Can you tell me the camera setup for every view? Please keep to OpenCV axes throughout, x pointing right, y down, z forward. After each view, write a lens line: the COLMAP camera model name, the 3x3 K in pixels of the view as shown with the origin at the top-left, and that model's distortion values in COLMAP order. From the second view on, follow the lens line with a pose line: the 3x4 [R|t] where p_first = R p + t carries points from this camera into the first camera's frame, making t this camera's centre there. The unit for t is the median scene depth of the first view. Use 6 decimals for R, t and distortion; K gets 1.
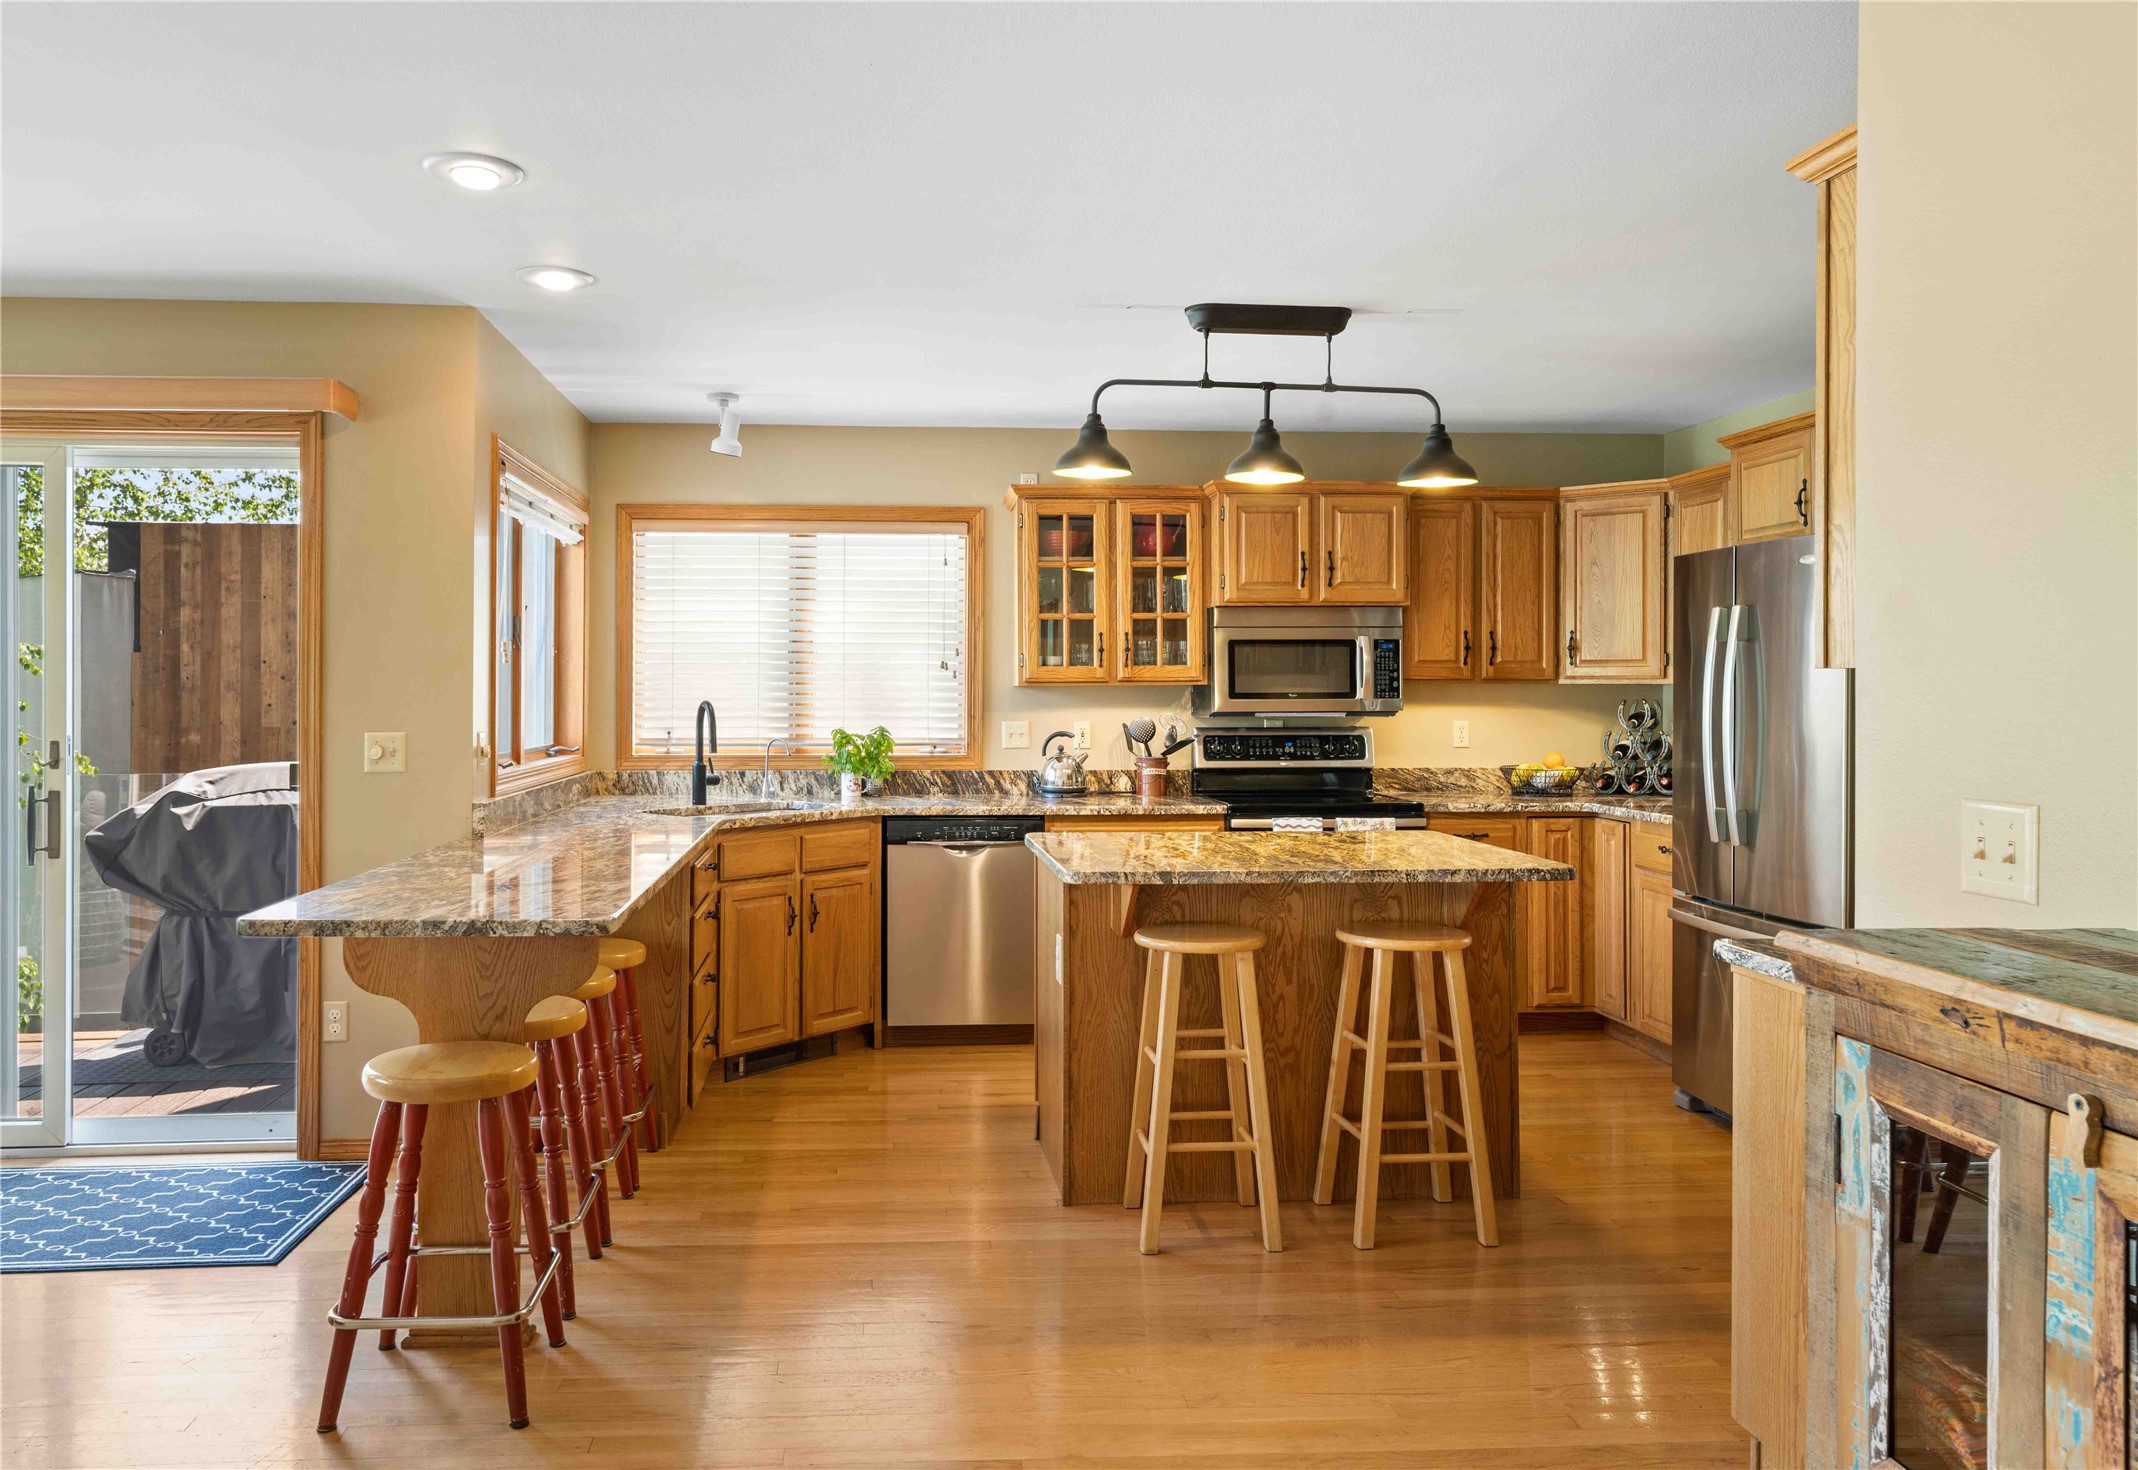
lens RADIAL K [[1436.2, 0, 985.1], [0, 1436.2, 683.0], [0, 0, 1]] dist [0.004686, 0.000083]
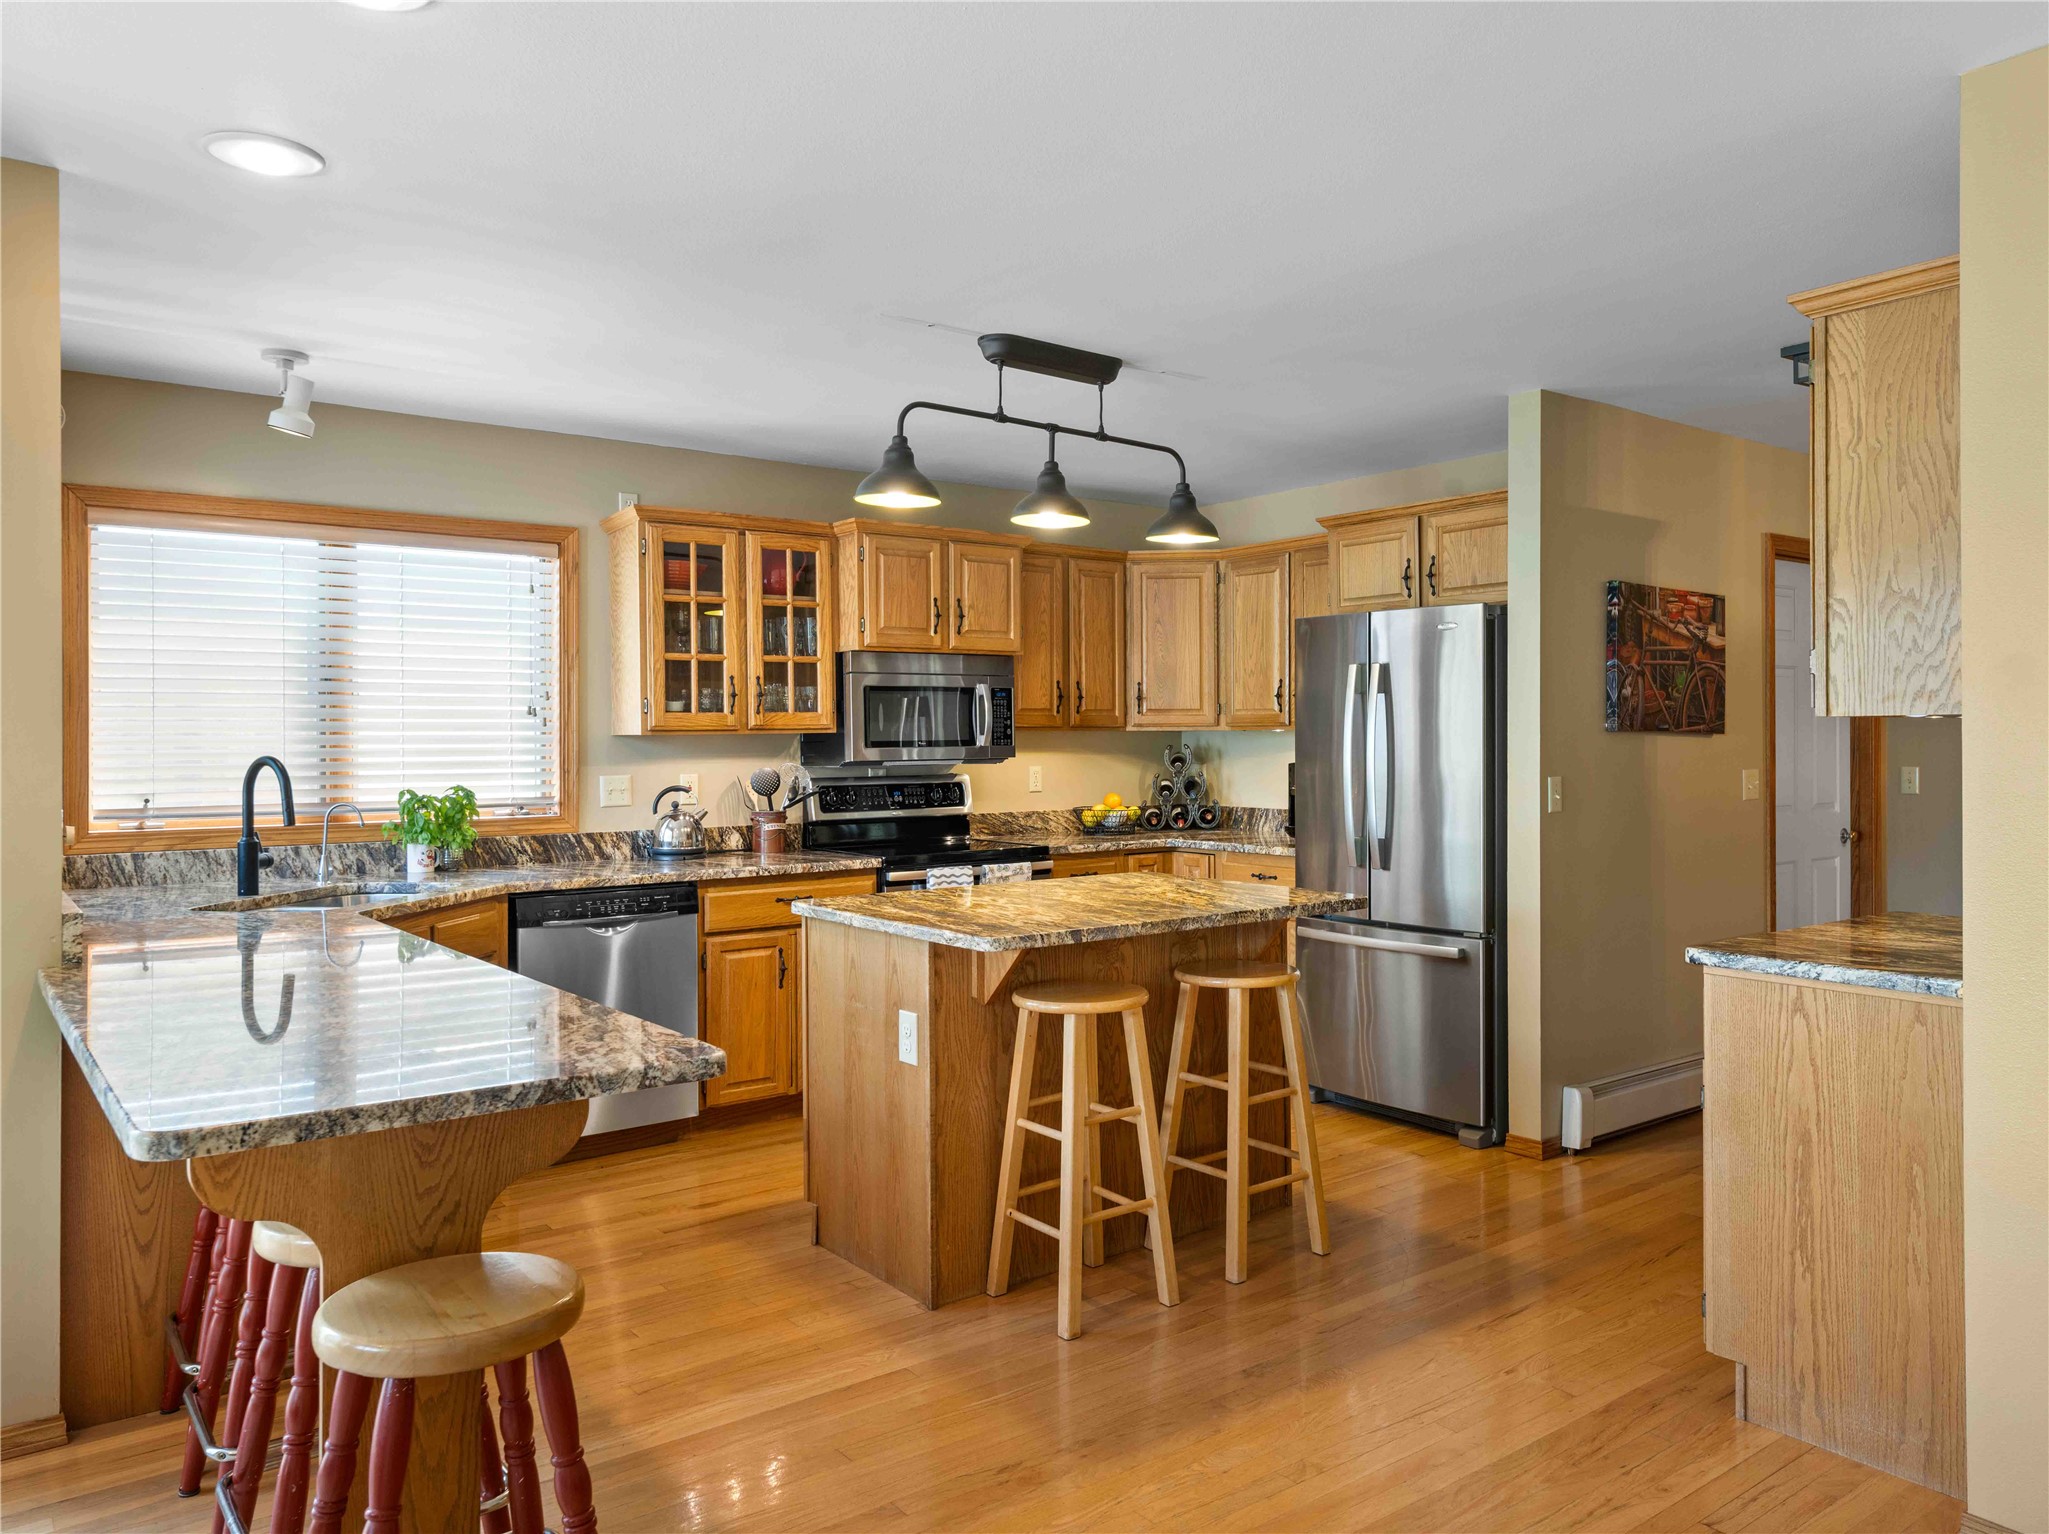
lens RADIAL K [[1415.8, 0, 1023.9], [0, 1415.8, 729.1], [0, 0, 1]] dist [0.011272, 0.001844]
pose [[0.830691, -0.002028, 0.556730, -0.264316], [0.003017, 0.999995, -0.000859, -0.000107], [-0.556725, 0.002393, 0.830693, 0.152912]]
